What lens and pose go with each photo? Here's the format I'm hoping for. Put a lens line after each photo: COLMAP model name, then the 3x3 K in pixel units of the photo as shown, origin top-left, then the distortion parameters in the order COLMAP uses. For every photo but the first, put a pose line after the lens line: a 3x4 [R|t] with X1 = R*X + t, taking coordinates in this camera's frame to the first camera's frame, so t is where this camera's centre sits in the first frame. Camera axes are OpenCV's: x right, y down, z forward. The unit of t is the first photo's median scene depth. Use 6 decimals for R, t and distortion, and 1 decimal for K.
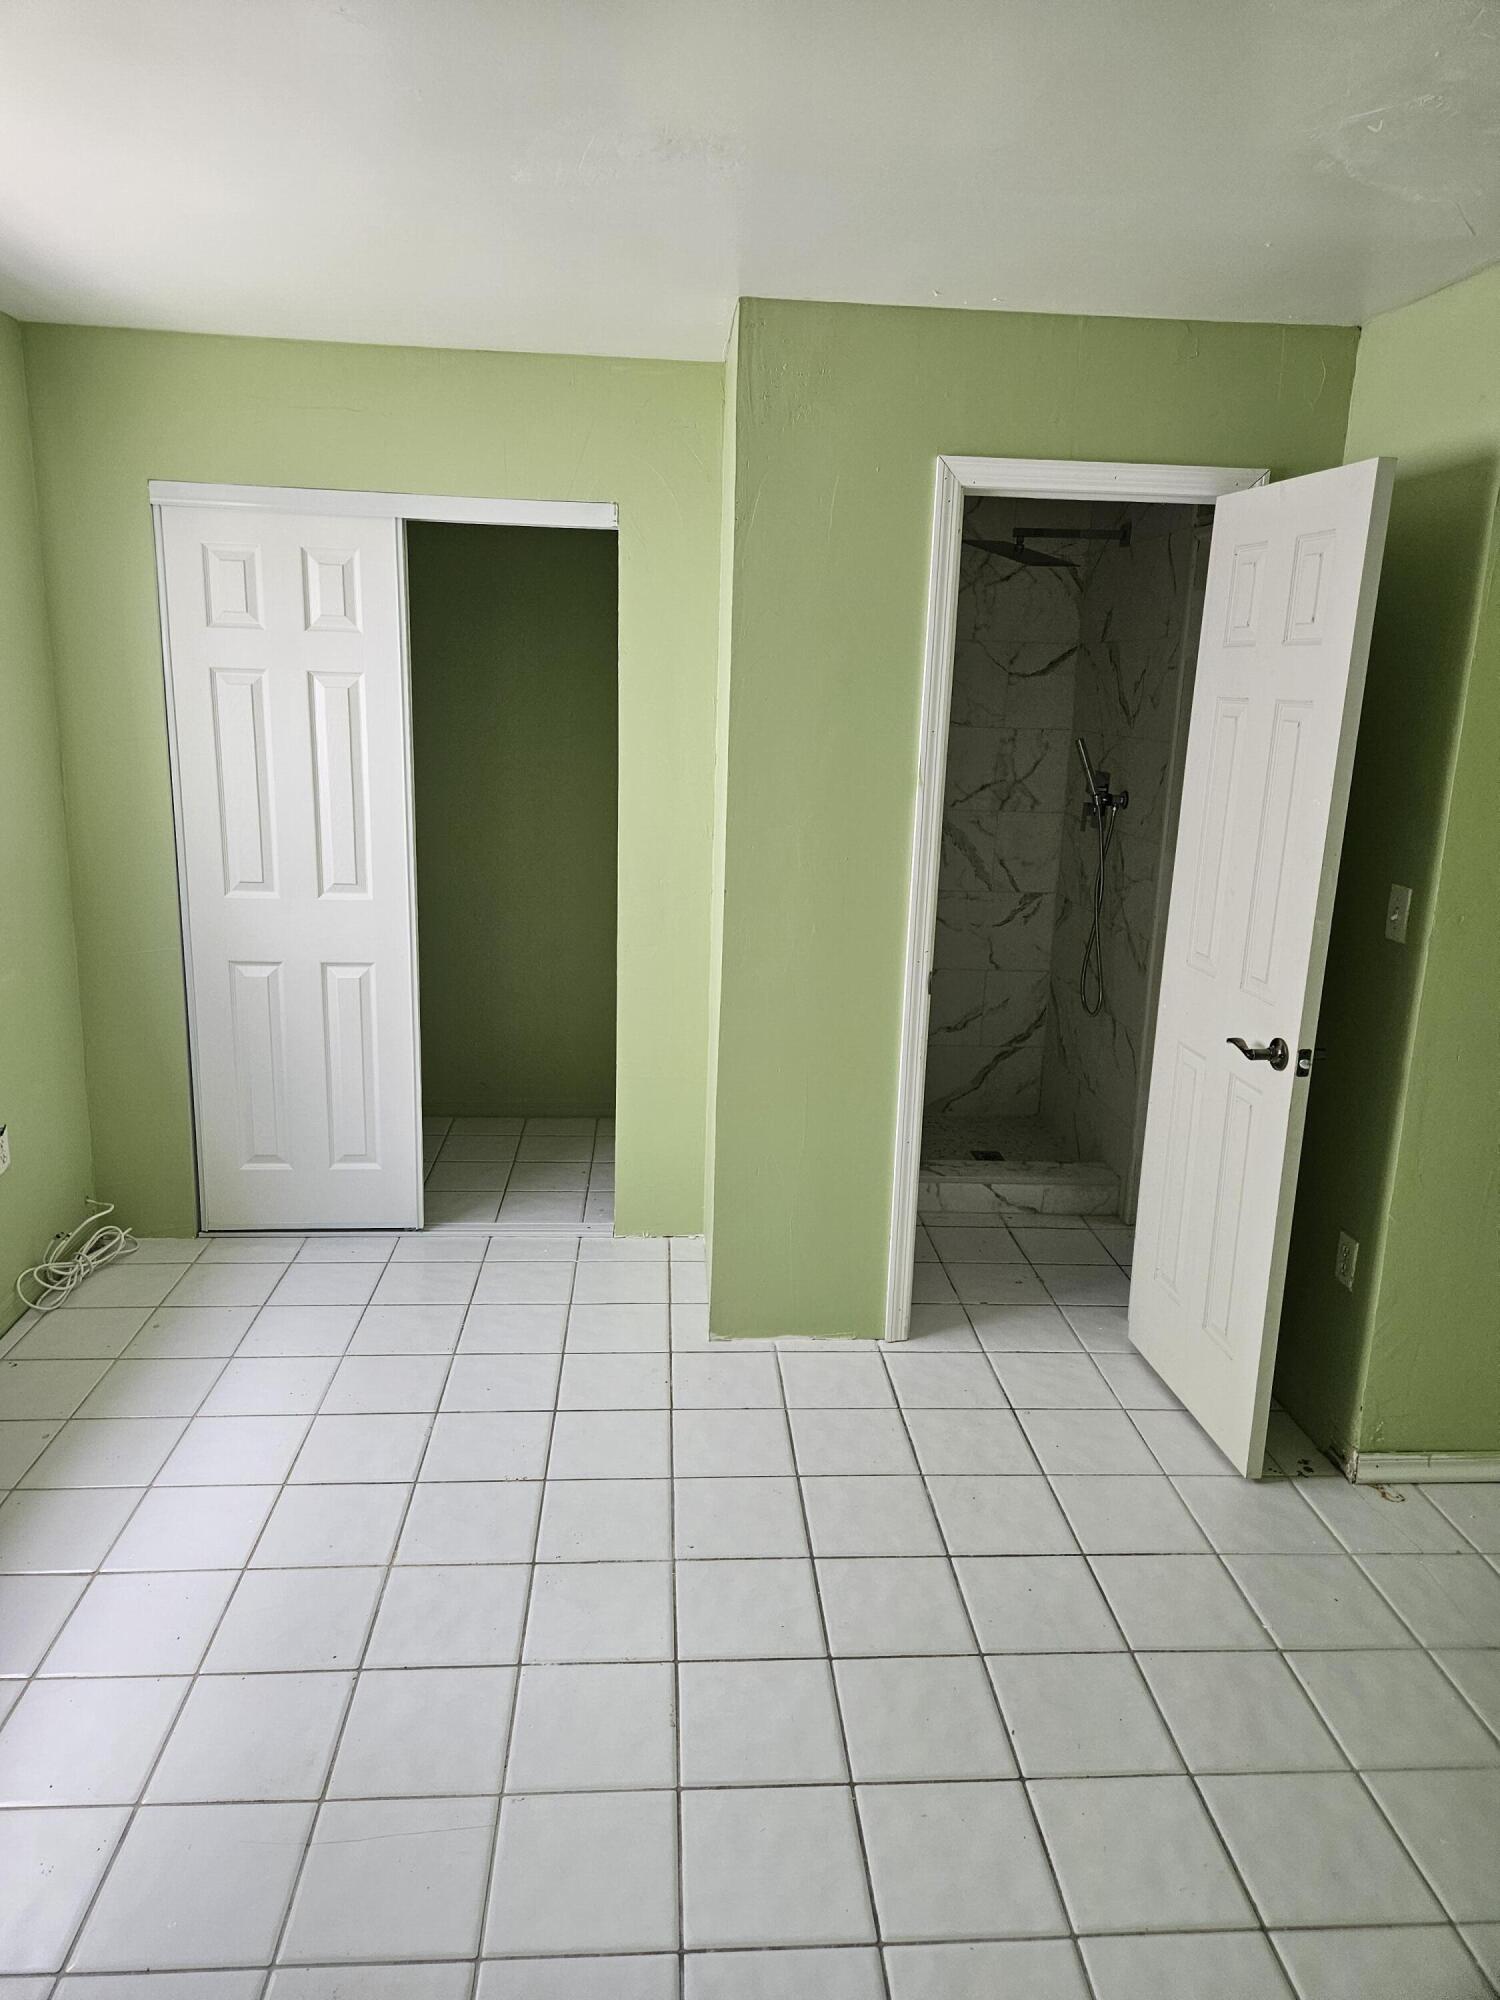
lens RADIAL K [[1340.1, 0, 741.8], [0, 1340.1, 1002.3], [0, 0, 1]] dist [0.084419, -0.077291]
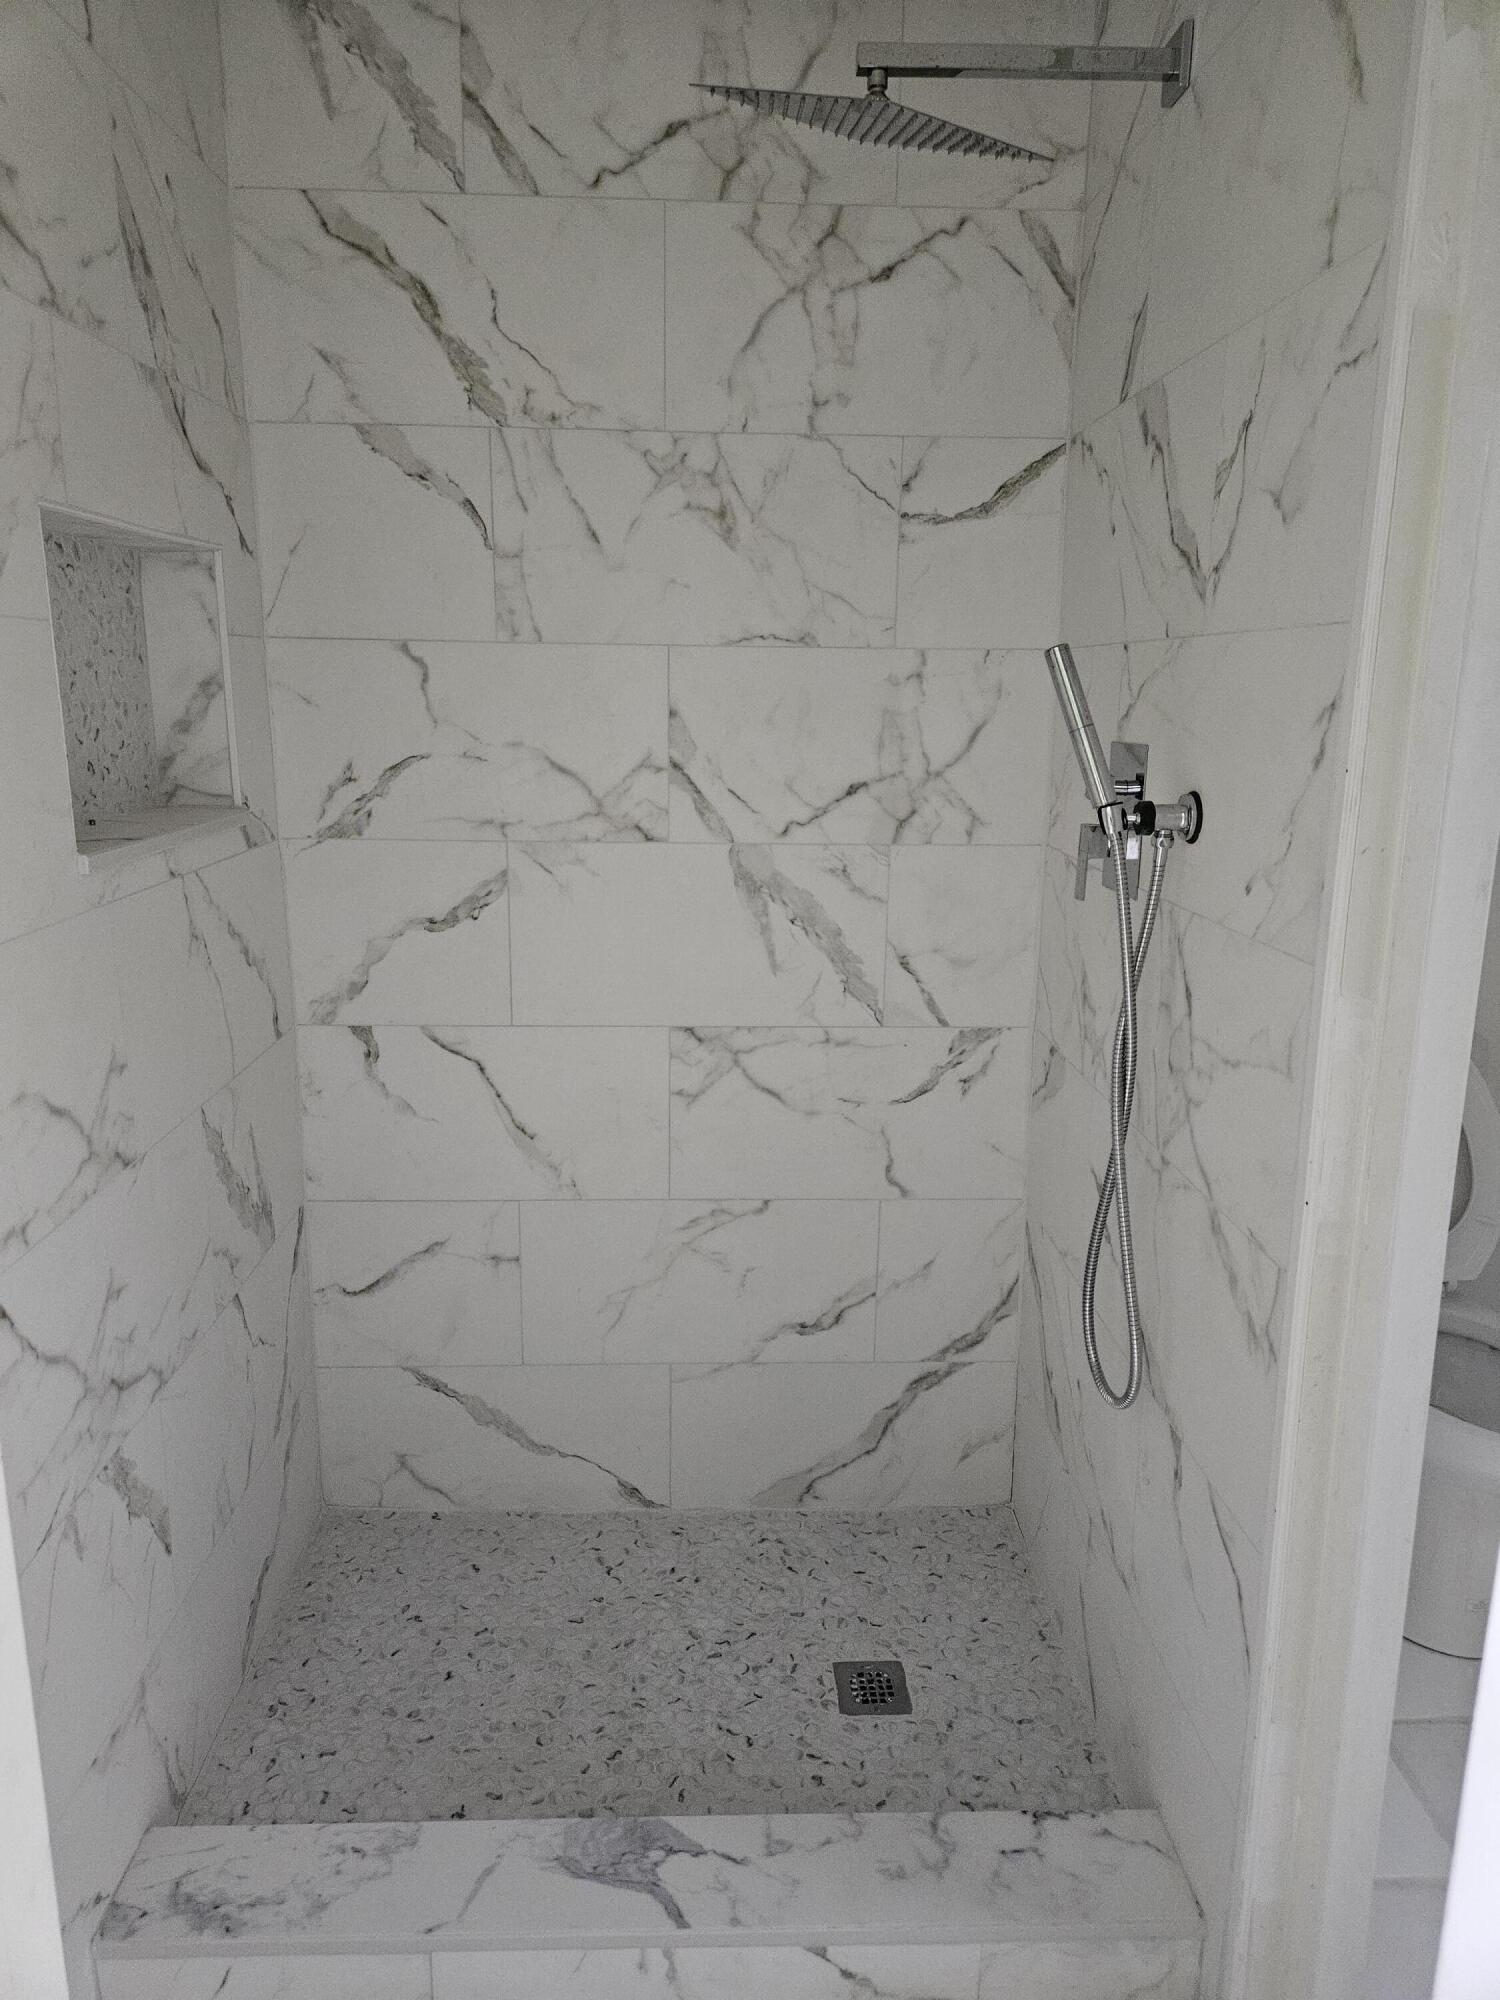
lens RADIAL K [[1340.1, 0, 741.8], [0, 1340.1, 1002.3], [0, 0, 1]] dist [0.084419, -0.077291]
pose [[0.999172, -0.016863, -0.037021, 0.161735], [0.016646, 0.999843, -0.006143, -0.091708], [0.037119, 0.005522, 0.999296, 0.582222]]
